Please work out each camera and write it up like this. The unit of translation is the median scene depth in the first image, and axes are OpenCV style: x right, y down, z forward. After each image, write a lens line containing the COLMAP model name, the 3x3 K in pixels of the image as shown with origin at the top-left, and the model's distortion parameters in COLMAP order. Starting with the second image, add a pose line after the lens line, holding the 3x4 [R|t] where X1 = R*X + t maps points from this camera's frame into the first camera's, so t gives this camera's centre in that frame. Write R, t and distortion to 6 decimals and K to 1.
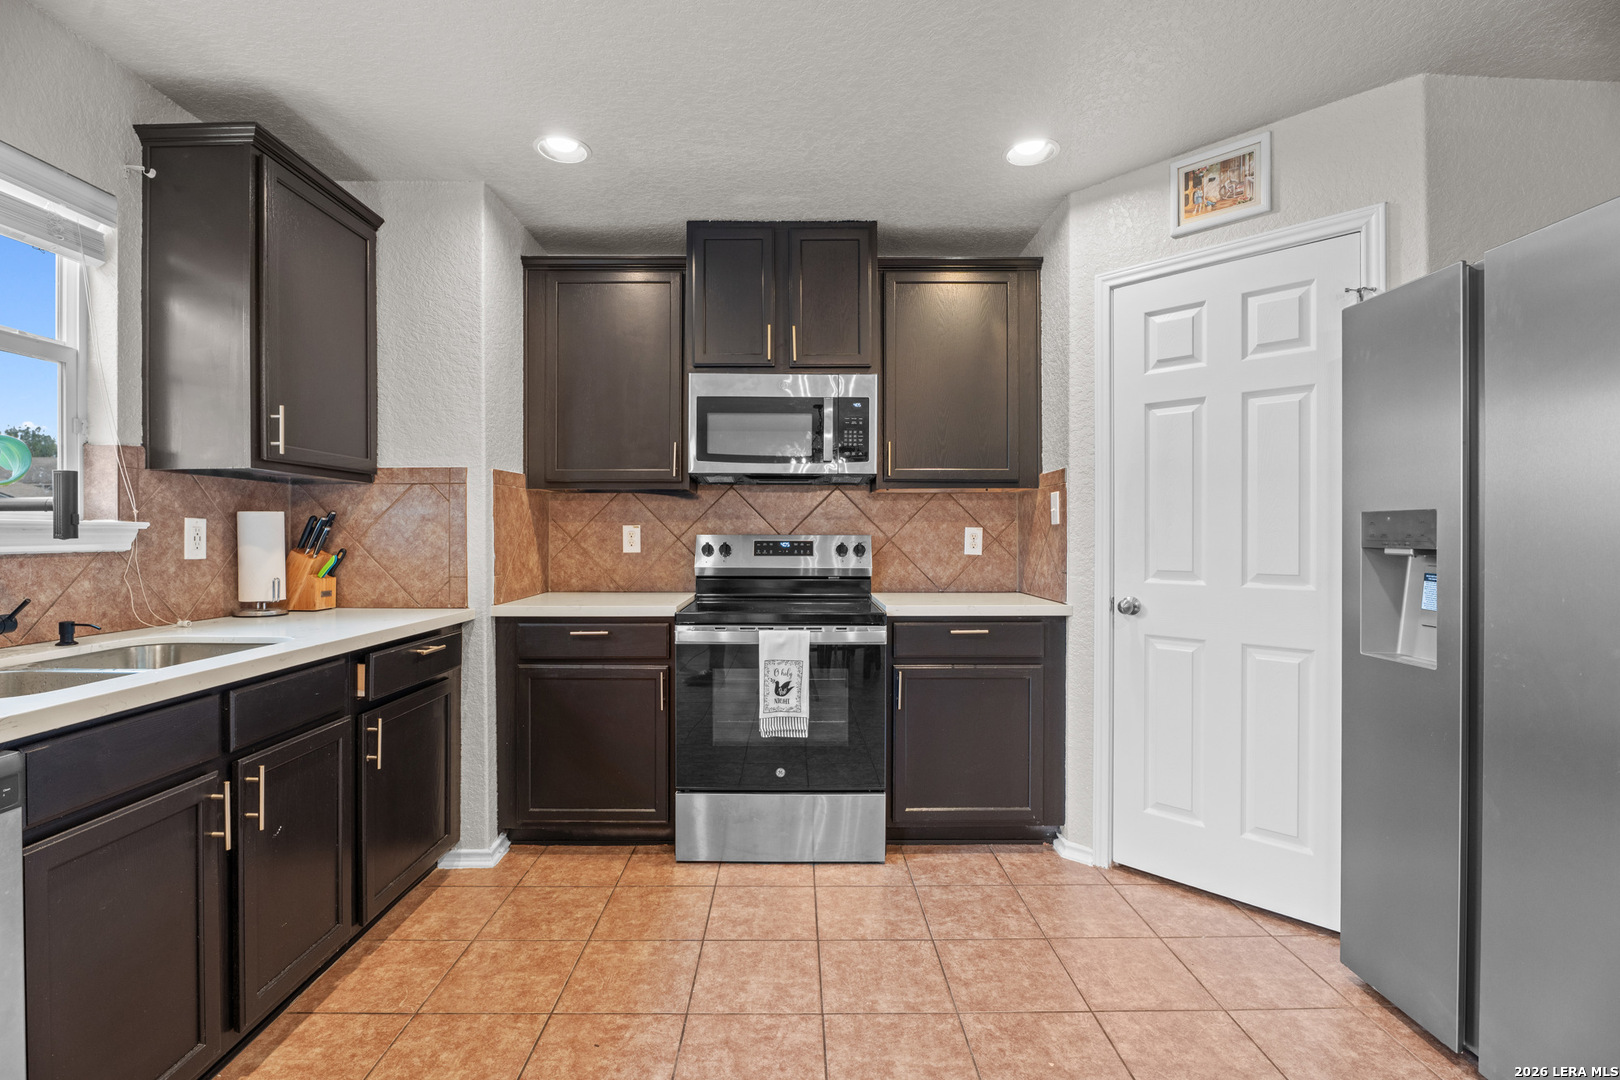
lens RADIAL K [[748.0, 0, 801.3], [0, 748.0, 535.8], [0, 0, 1]] dist [-0.018244, 0.000620]
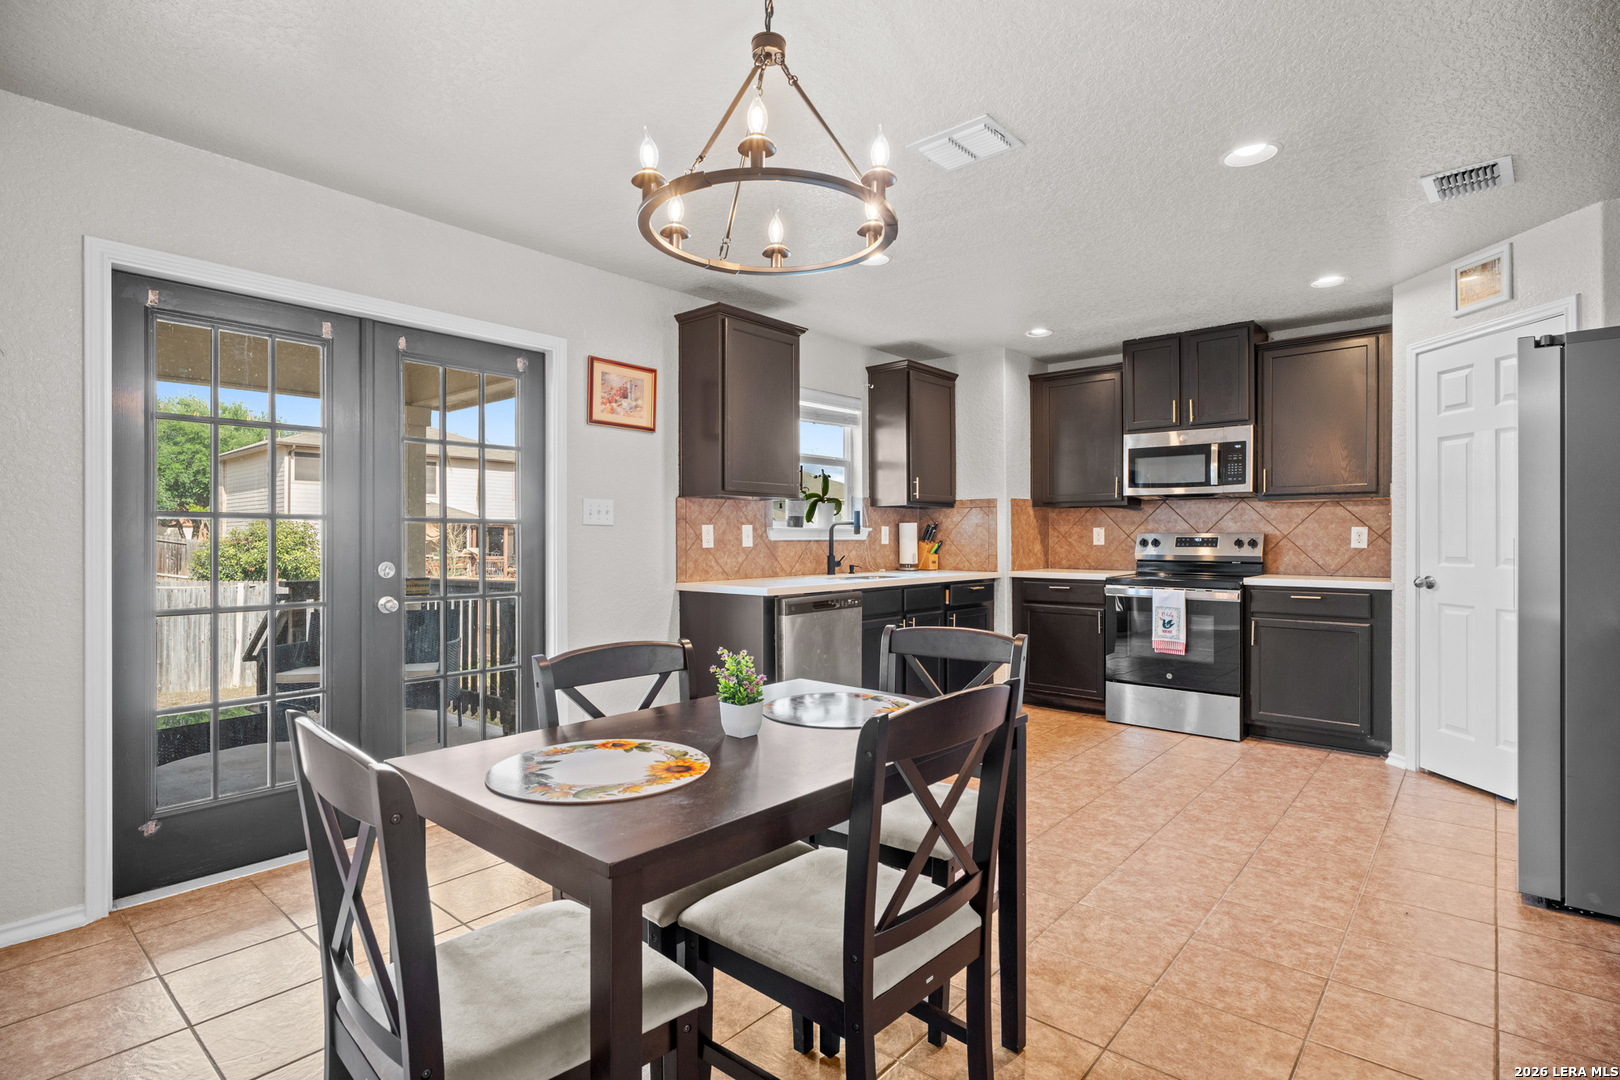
lens RADIAL K [[802.2, 0, 804.3], [0, 802.2, 539.8], [0, 0, 1]] dist [0.000830, 0.000414]
pose [[0.749203, 0.001287, -0.662340, 0.551948], [-0.000874, 0.999999, 0.000954, 0.013611], [0.662340, -0.000136, 0.749203, -0.884377]]
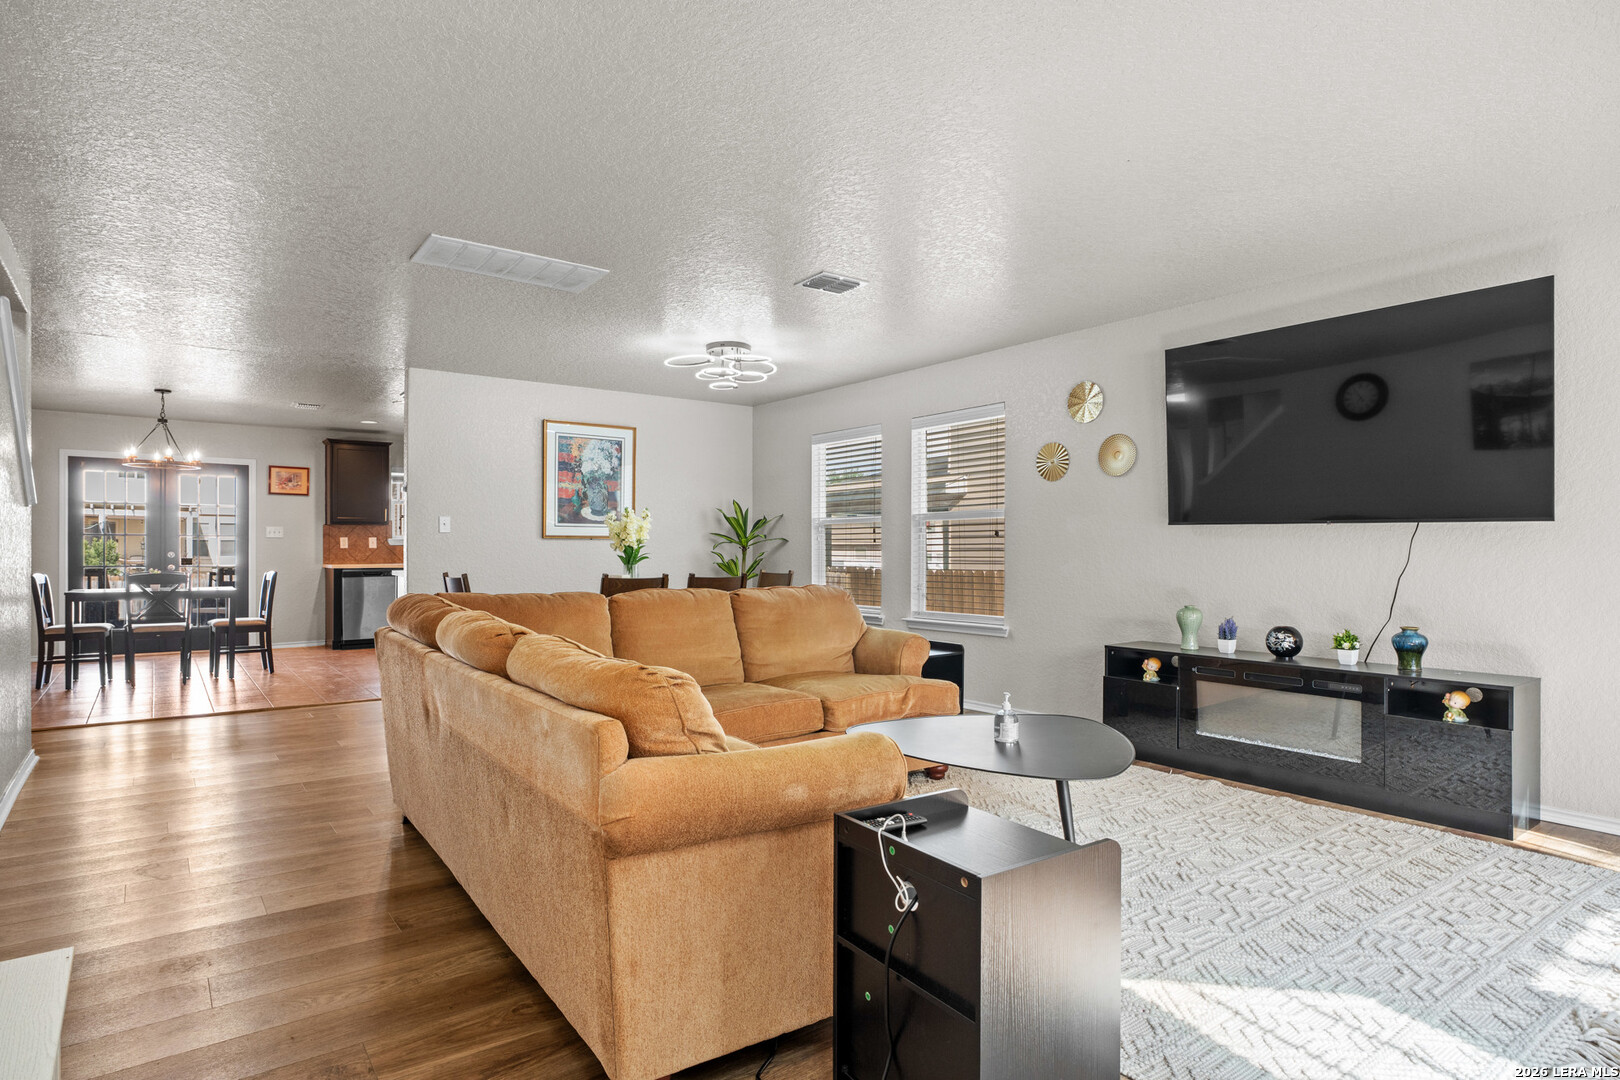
lens RADIAL K [[881.6, 0, 811.4], [0, 881.6, 545.6], [0, 0, 1]] dist [-0.012679, 0.000769]
pose [[0.592494, -0.001313, -0.805573, 3.602219], [-0.002818, 0.999989, -0.003702, 0.028916], [0.805570, 0.004464, 0.592484, -0.409700]]
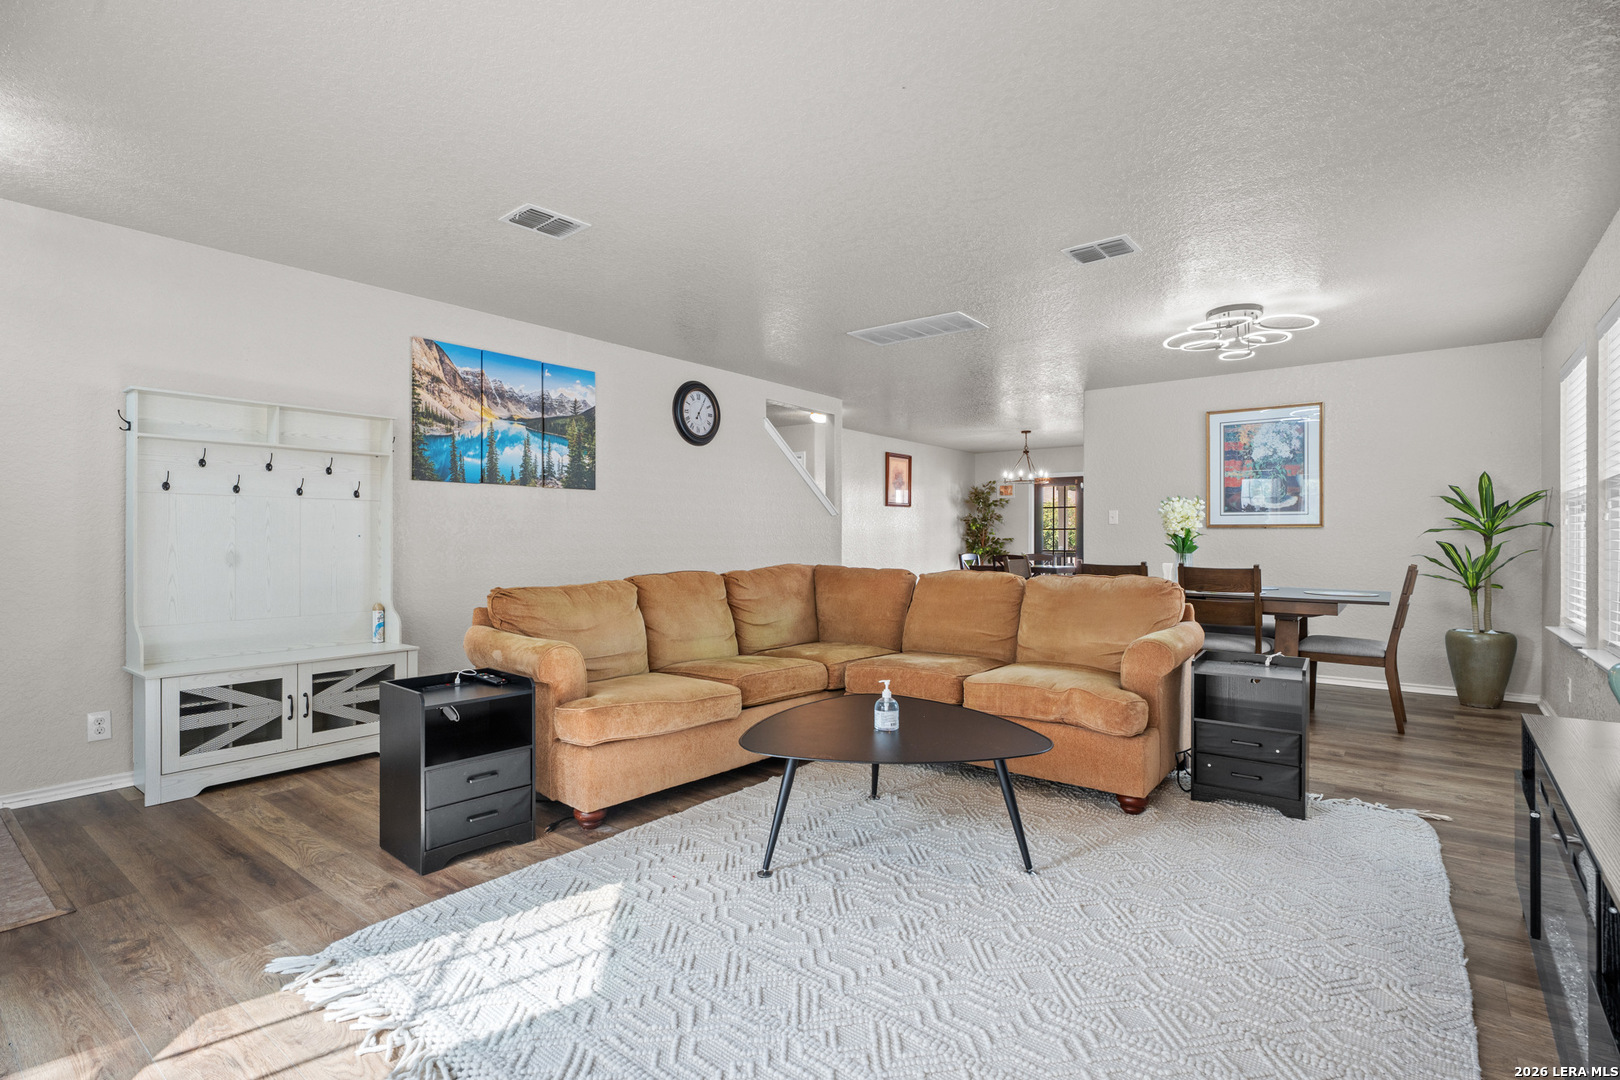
lens RADIAL K [[788.3, 0, 808.3], [0, 788.3, 534.6], [0, 0, 1]] dist [0.000234, 0.000127]
pose [[-0.622987, -0.004829, -0.782217, 3.670613], [-0.003666, 0.999988, -0.003254, 0.033839], [0.782224, 0.000840, -0.622997, 1.098153]]
